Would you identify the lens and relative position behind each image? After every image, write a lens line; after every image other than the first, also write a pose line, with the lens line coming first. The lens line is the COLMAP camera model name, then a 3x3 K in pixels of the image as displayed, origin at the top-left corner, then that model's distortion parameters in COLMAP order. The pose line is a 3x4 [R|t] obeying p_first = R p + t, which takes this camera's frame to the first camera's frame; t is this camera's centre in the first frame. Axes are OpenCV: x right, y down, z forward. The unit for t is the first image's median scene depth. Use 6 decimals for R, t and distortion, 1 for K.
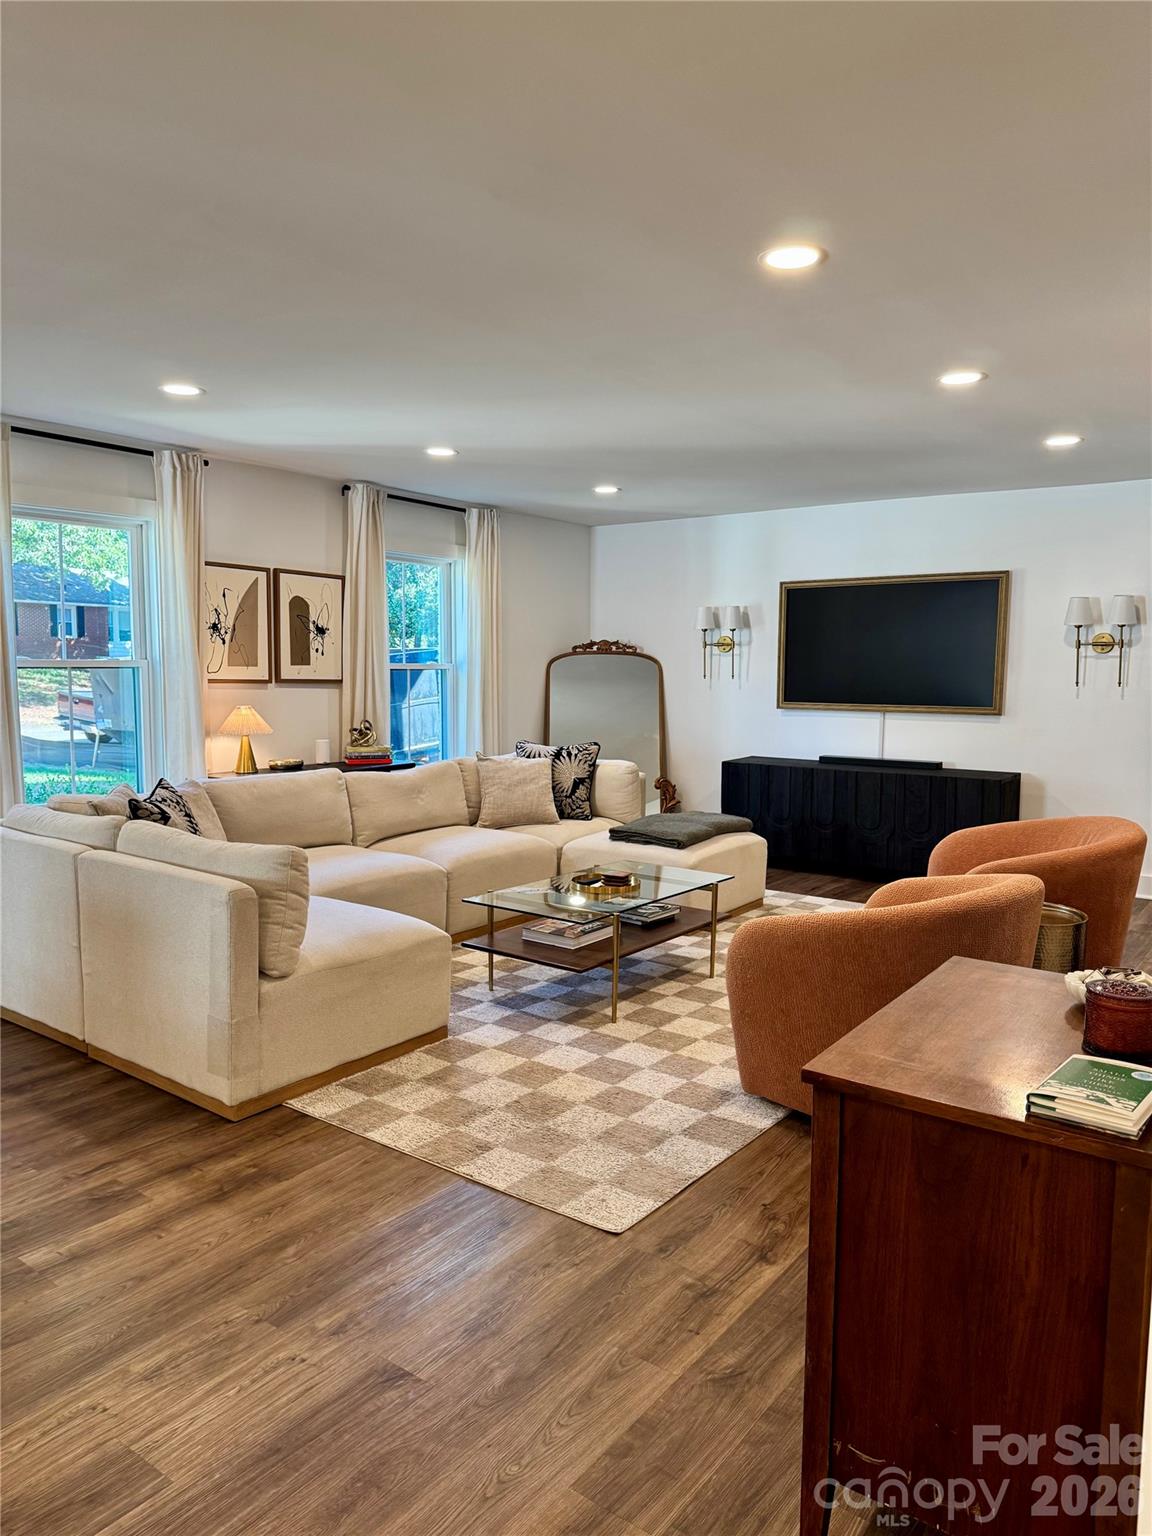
lens RADIAL K [[1065.6, 0, 576.0], [0, 1065.6, 768.0], [0, 0, 1]] dist [0.096861, -0.000248]
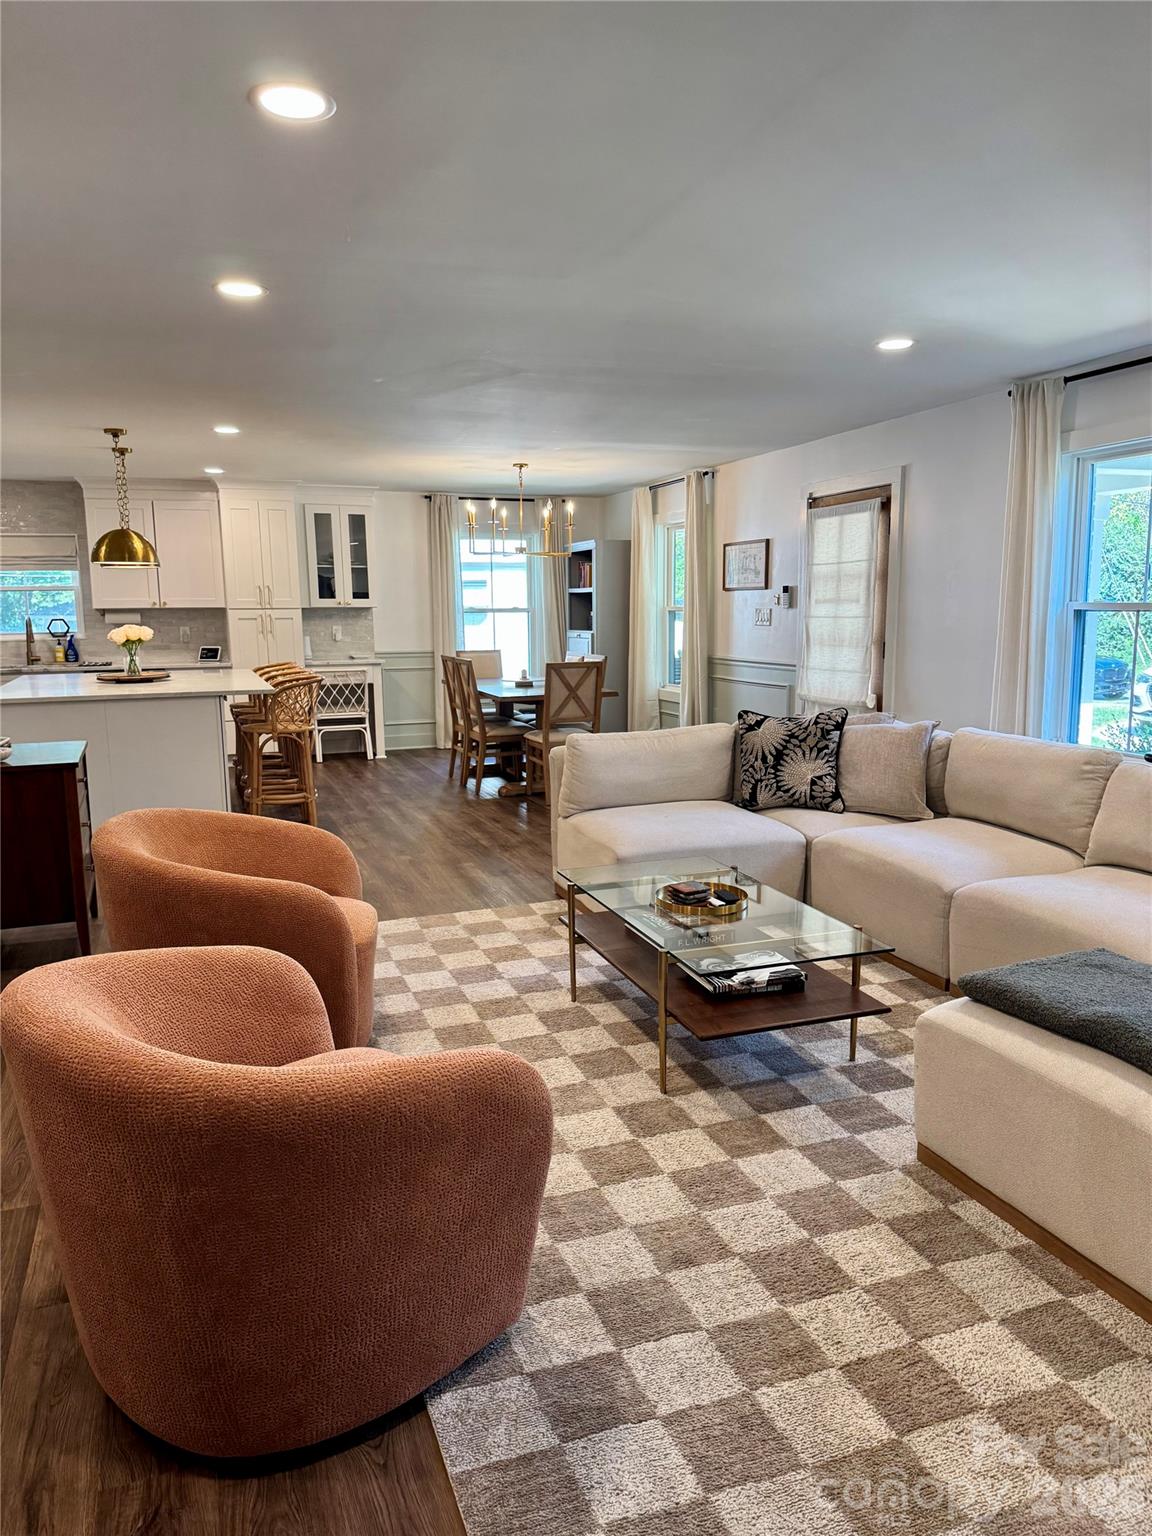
lens RADIAL K [[1071.1, 0, 577.5], [0, 1071.1, 774.6], [0, 0, 1]] dist [0.078377, -0.047082]
pose [[-0.560977, 0.125535, -0.818258, 0.576382], [-0.069638, 0.977776, 0.197750, -0.101700], [0.824897, 0.167915, -0.539767, 1.108532]]
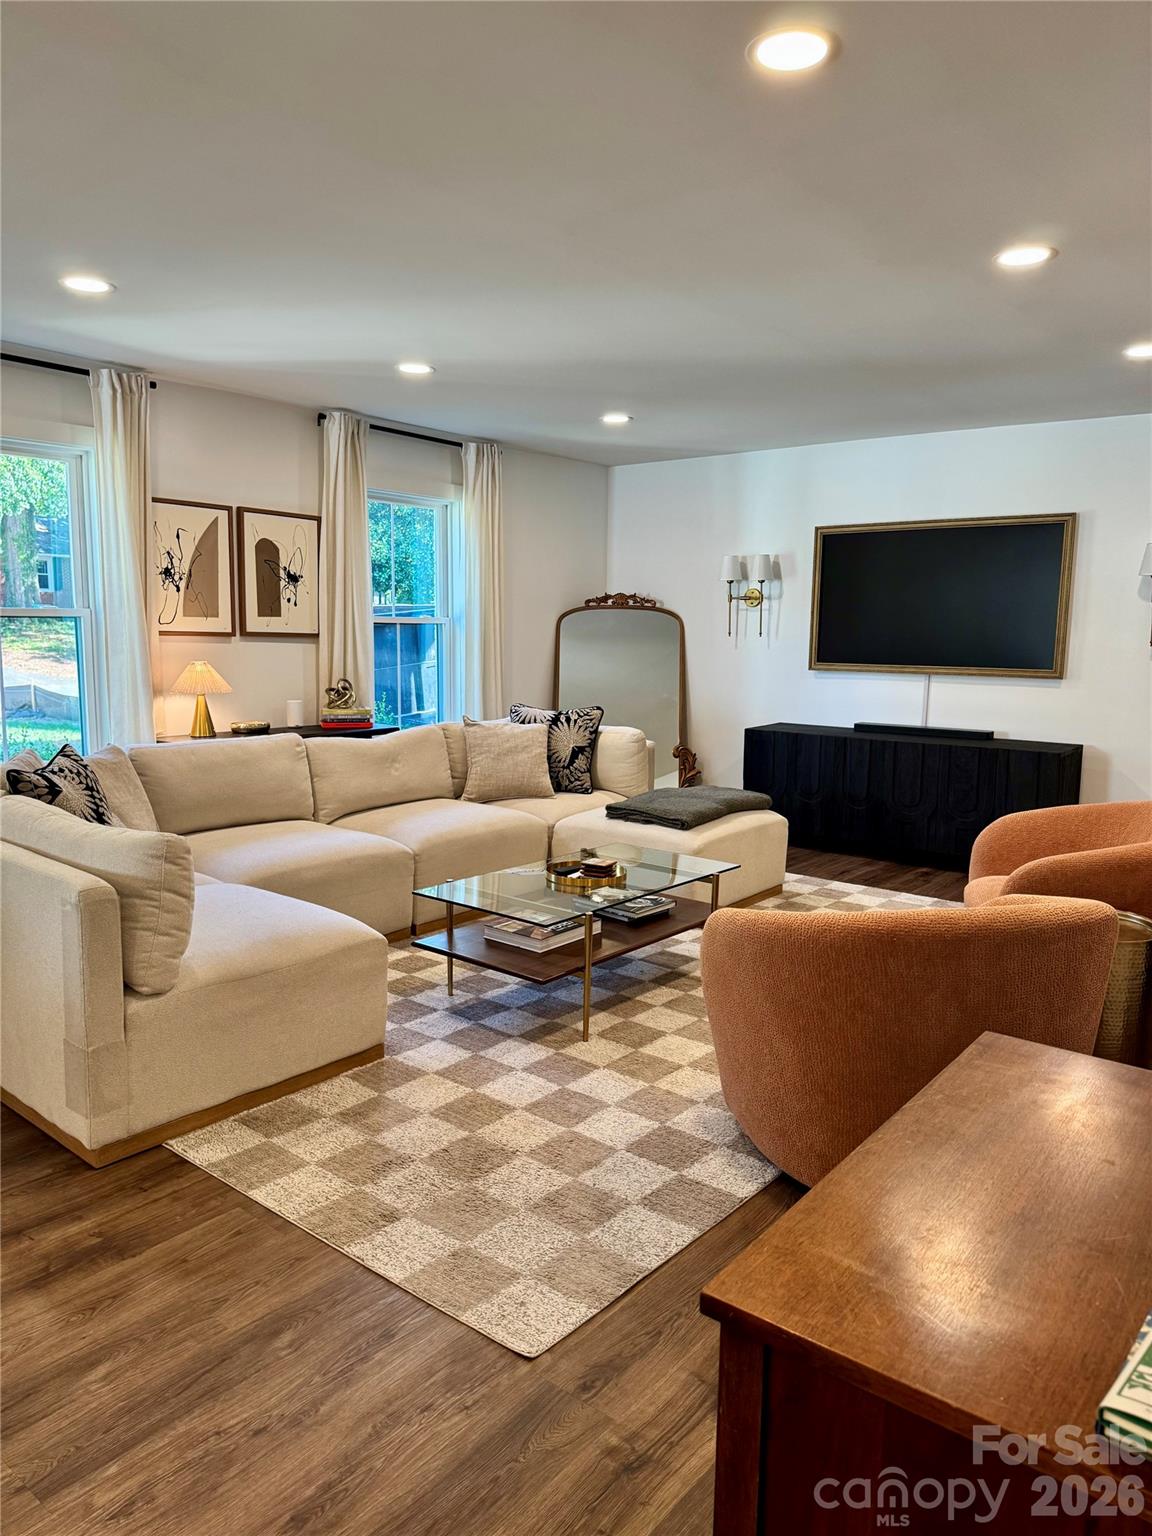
lens RADIAL K [[1071.1, 0, 577.5], [0, 1071.1, 774.6], [0, 0, 1]] dist [0.078377, -0.047082]
pose [[0.999017, 0.012263, -0.042596, 0.047400], [-0.010459, 0.999050, 0.042304, -0.005736], [0.043074, -0.041817, 0.998196, 0.123470]]
